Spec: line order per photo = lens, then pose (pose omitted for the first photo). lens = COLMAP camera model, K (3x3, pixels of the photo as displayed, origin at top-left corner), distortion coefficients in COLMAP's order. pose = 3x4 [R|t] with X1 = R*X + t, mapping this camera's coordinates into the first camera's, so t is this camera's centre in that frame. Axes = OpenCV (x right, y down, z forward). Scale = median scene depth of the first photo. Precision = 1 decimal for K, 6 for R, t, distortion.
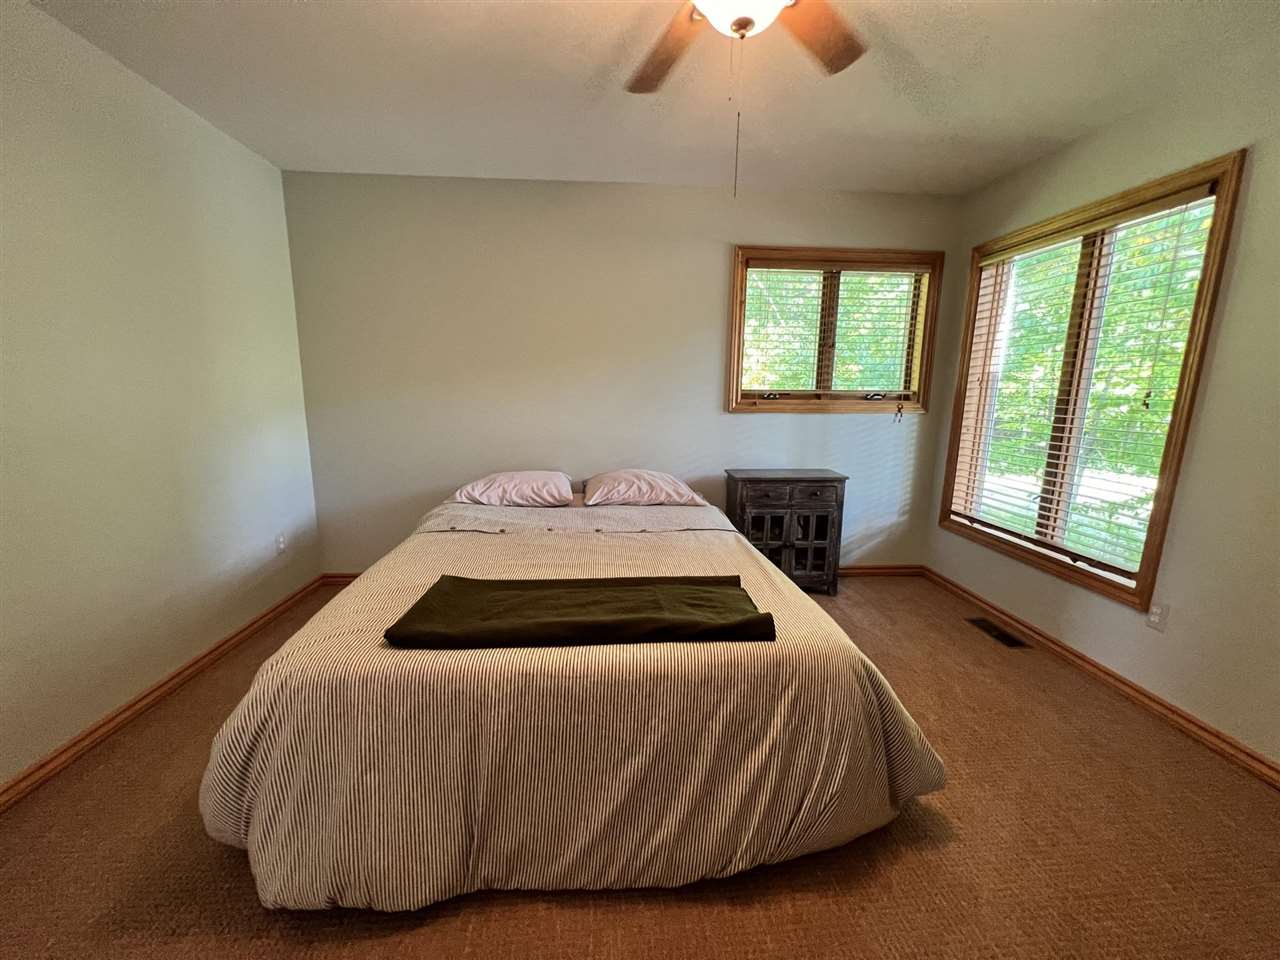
lens RADIAL K [[511.4, 0, 641.2], [0, 511.4, 479.7], [0, 0, 1]] dist [-0.001960, 0.000555]
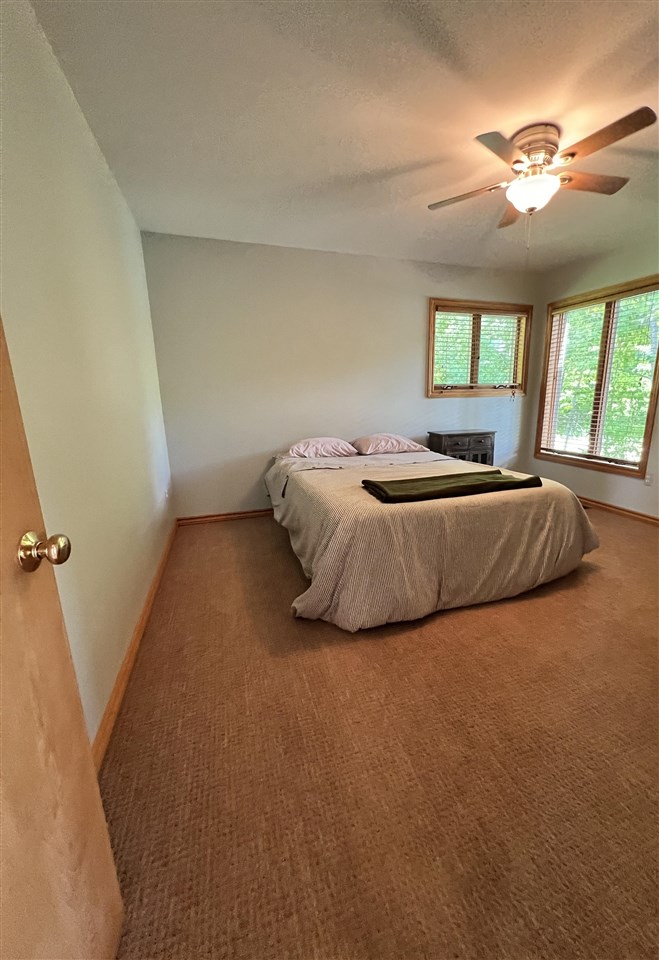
lens RADIAL K [[385.2, 0, 364.5], [0, 385.2, 480.8], [0, 0, 1]] dist [0.001499, -0.000030]
pose [[0.960349, -0.083589, 0.265976, -0.439467], [0.072464, 0.996046, 0.051389, 0.068686], [-0.269220, -0.030078, 0.962609, -0.198675]]
